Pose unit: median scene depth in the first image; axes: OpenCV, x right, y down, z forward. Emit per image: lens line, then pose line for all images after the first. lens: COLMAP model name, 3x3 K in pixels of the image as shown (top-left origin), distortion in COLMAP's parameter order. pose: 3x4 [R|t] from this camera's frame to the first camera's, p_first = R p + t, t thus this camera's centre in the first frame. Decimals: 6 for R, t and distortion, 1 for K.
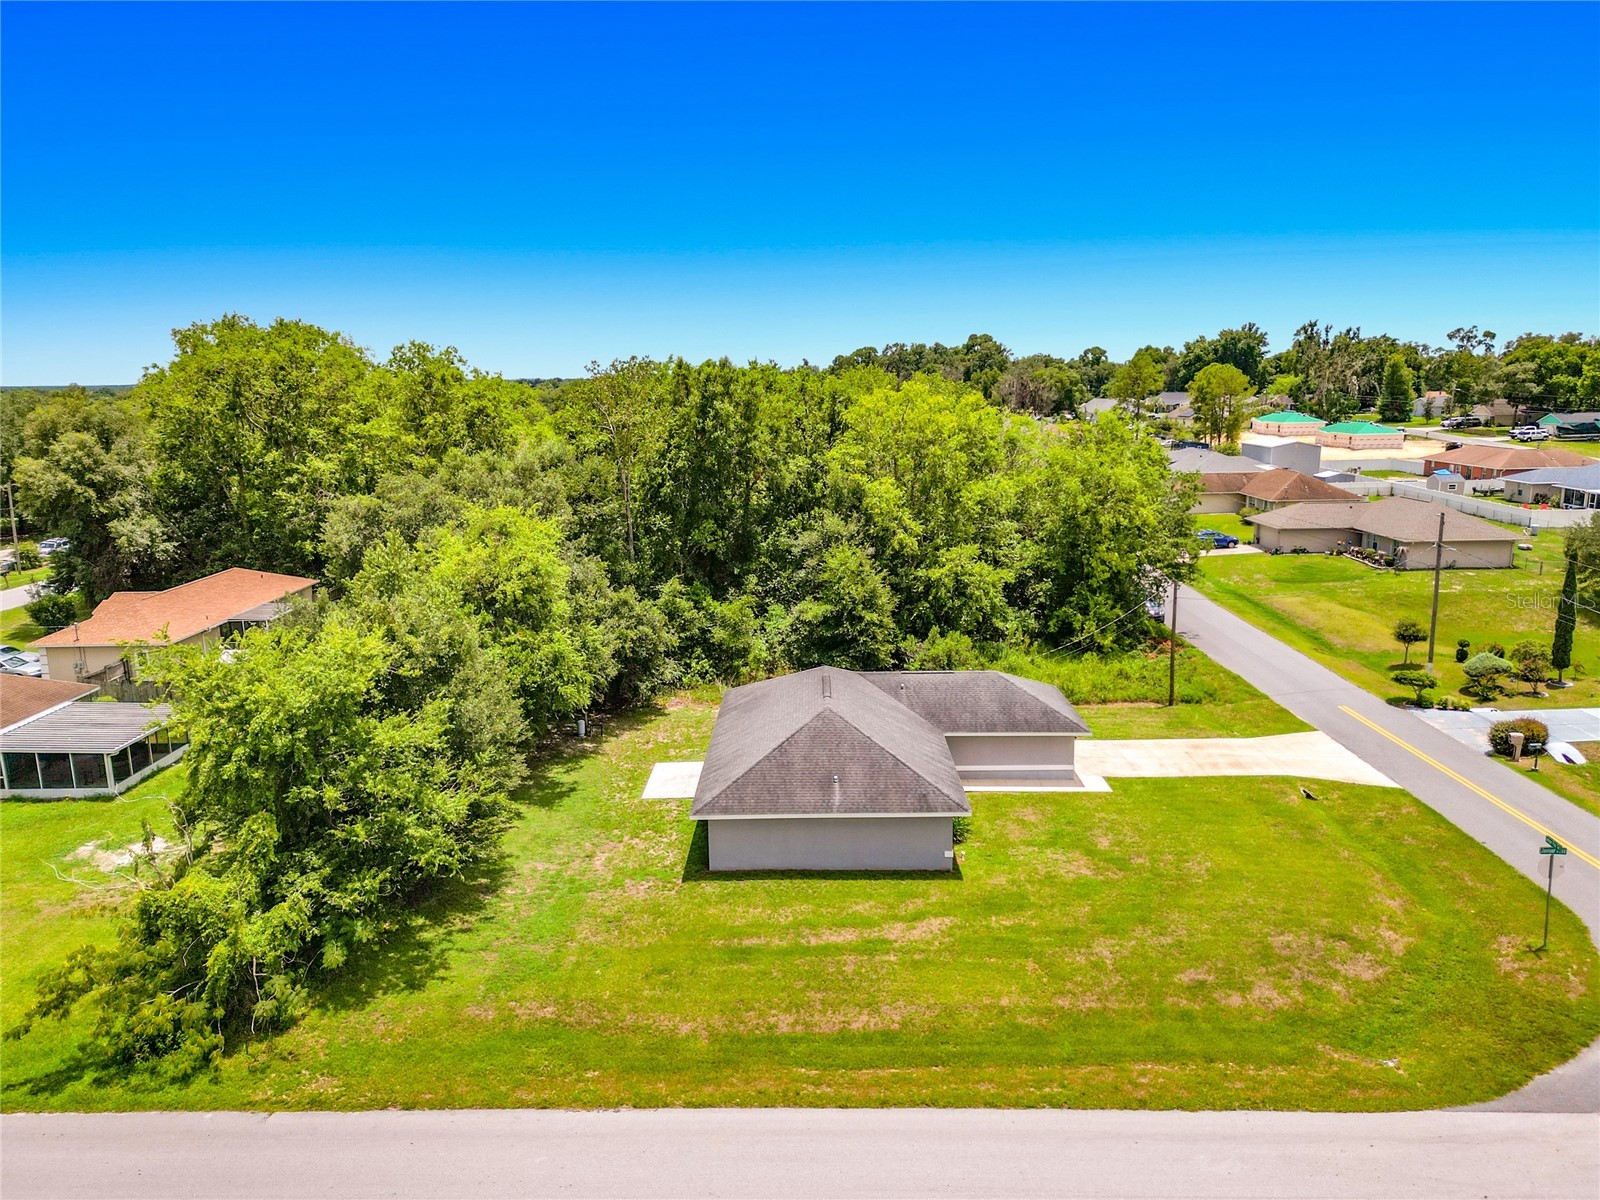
lens RADIAL K [[1120.9, 0, 792.5], [0, 1120.9, 597.2], [0, 0, 1]] dist [0.064676, -0.052701]
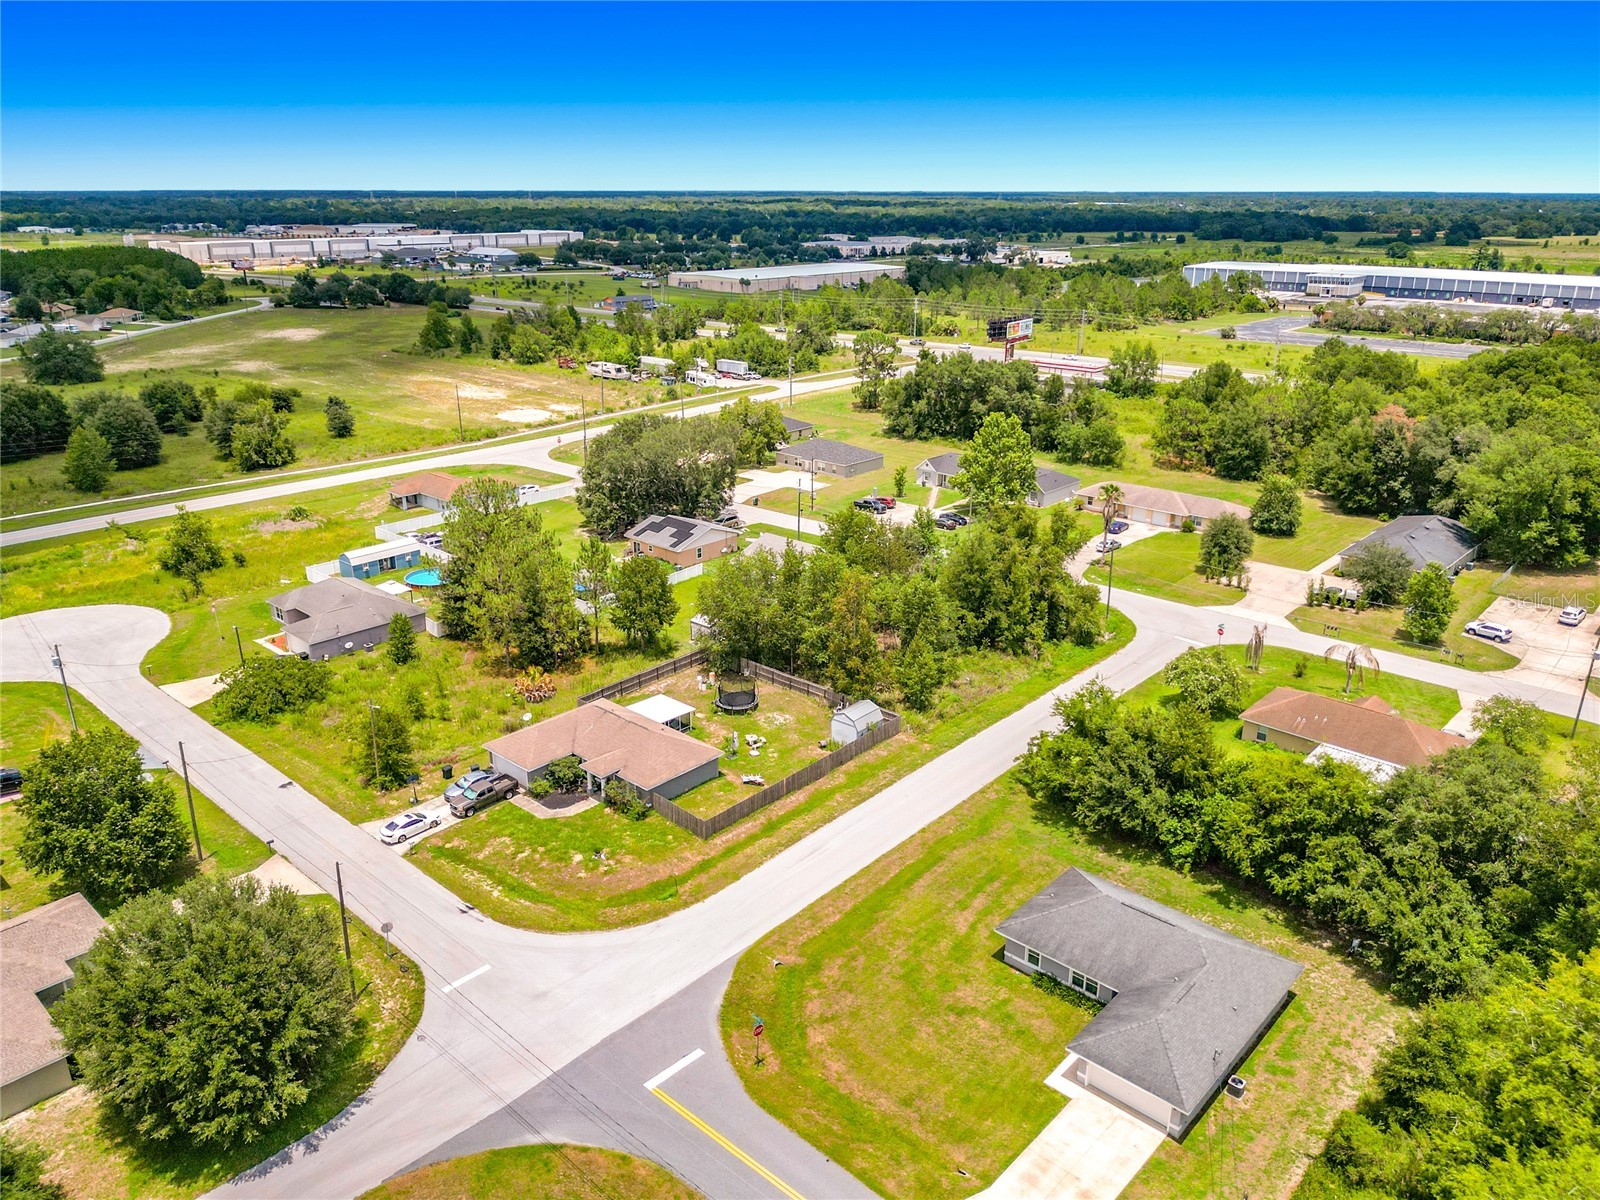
lens RADIAL K [[1147.7, 0, 800.0], [0, 1147.7, 600.0], [0, 0, 1]] dist [0.055210, -0.075454]
pose [[-0.667209, 0.261102, -0.697608, 1.440714], [-0.134309, 0.879029, 0.457460, -1.023885], [0.732662, 0.398917, -0.551428, 1.491454]]
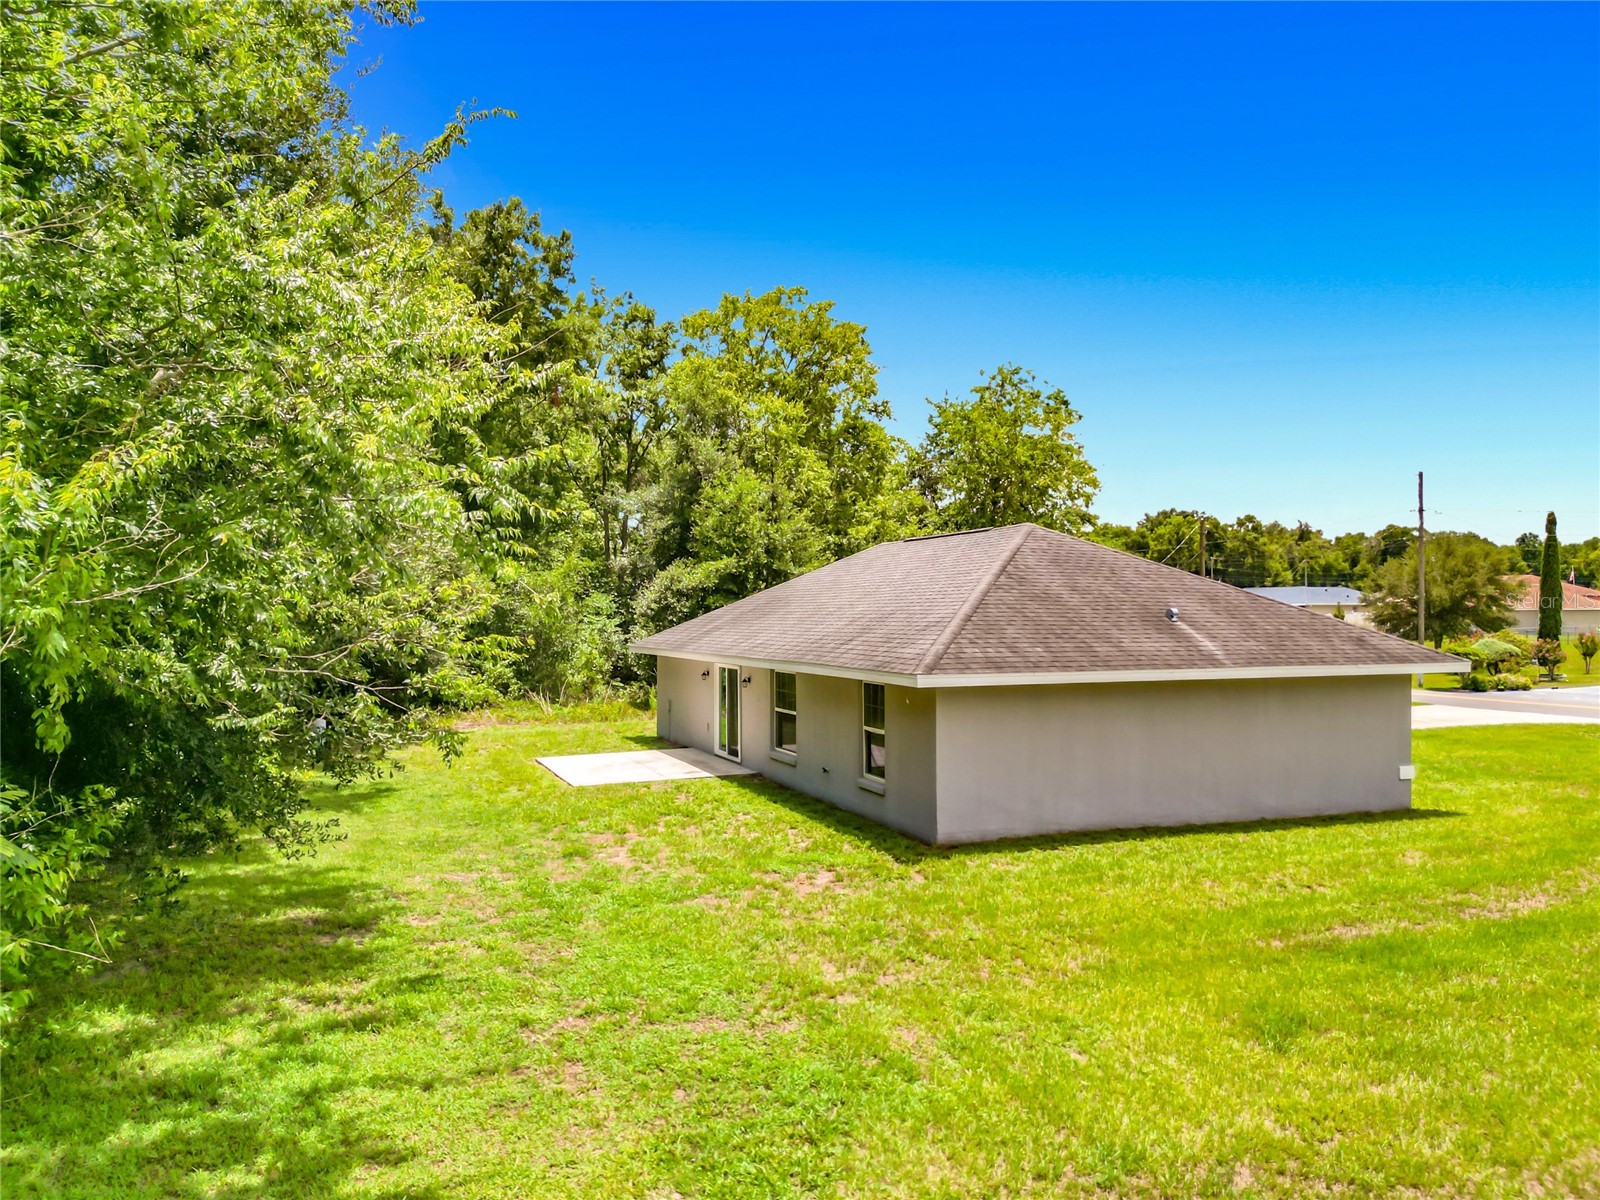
lens RADIAL K [[1120.9, 0, 792.5], [0, 1120.9, 597.2], [0, 0, 1]] dist [0.064676, -0.052701]
pose [[0.924473, 0.010755, 0.381095, -0.255807], [0.071544, 0.976949, -0.201126, 0.227582], [-0.374474, 0.213200, 0.902394, 0.640544]]
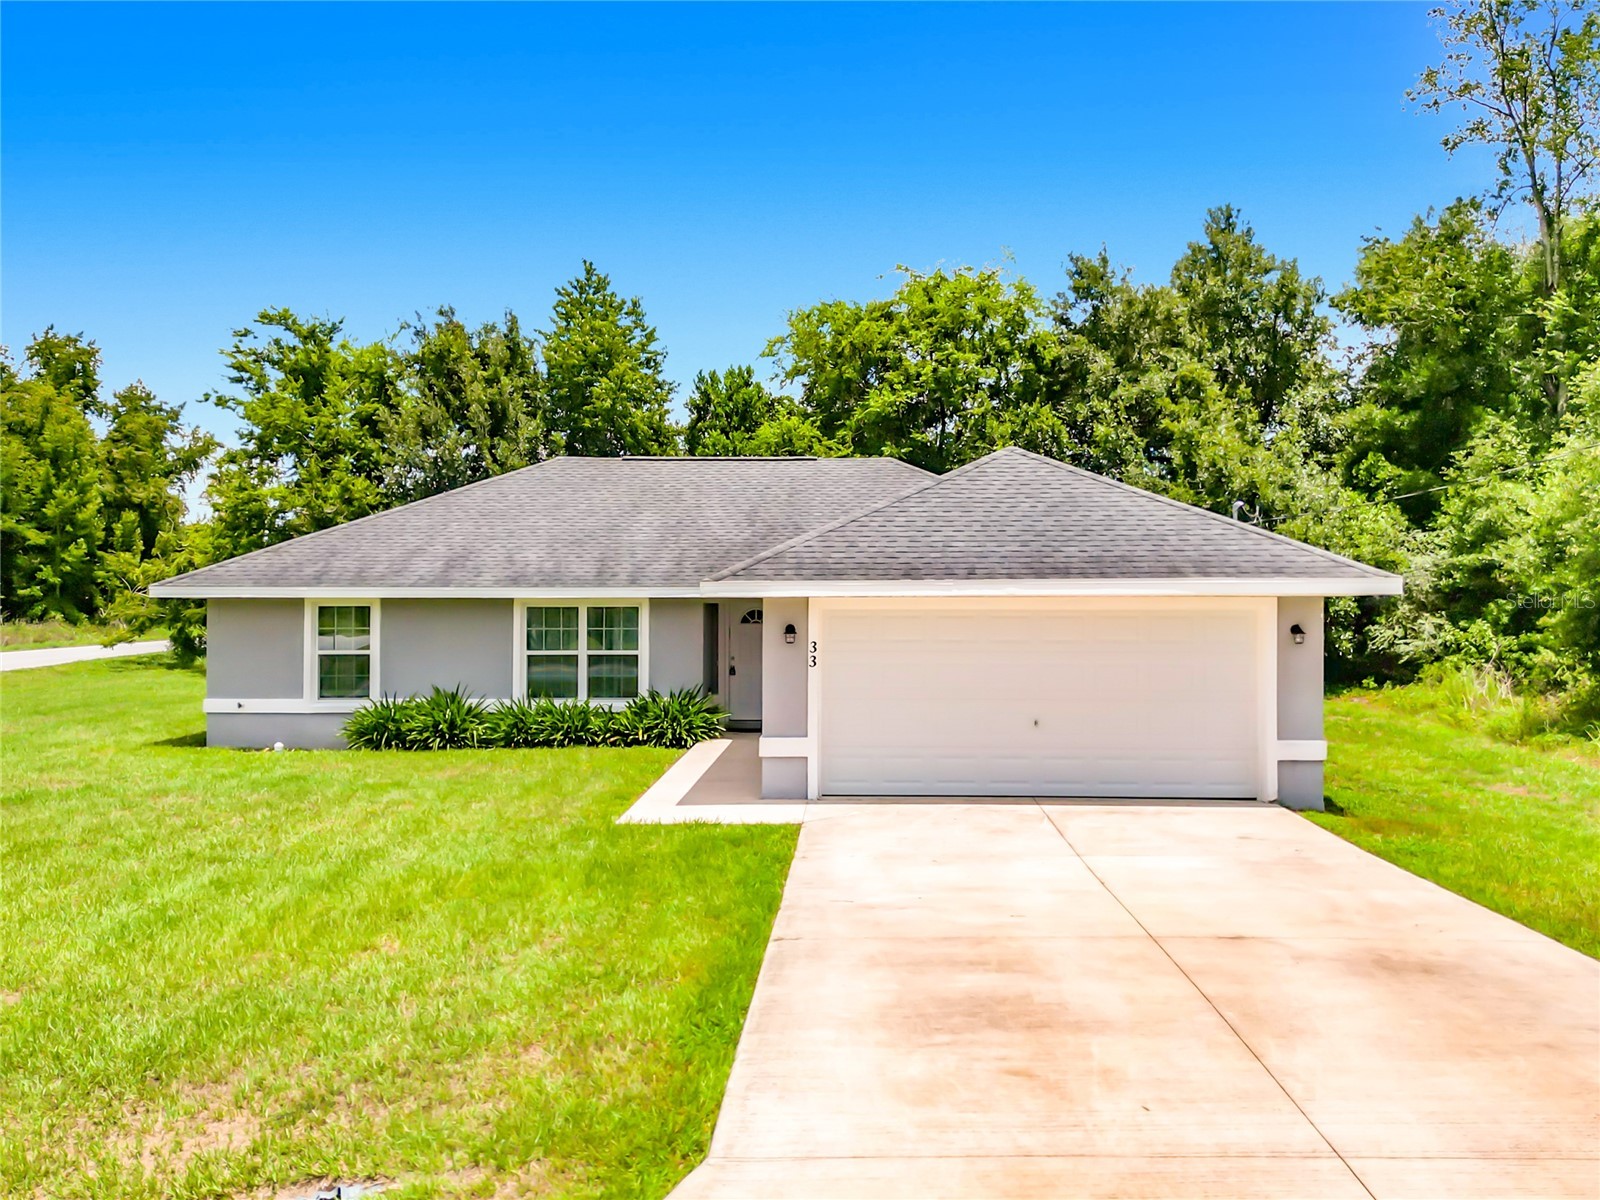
lens RADIAL K [[1349.9, 0, 800.0], [0, 1349.9, 600.0], [0, 0, 1]] dist [0.092543, -0.111409]
pose [[-0.007907, -0.028279, -0.999569, 0.630863], [-0.194296, 0.980593, -0.026205, 0.152348], [0.980911, 0.194005, -0.013248, 1.170792]]
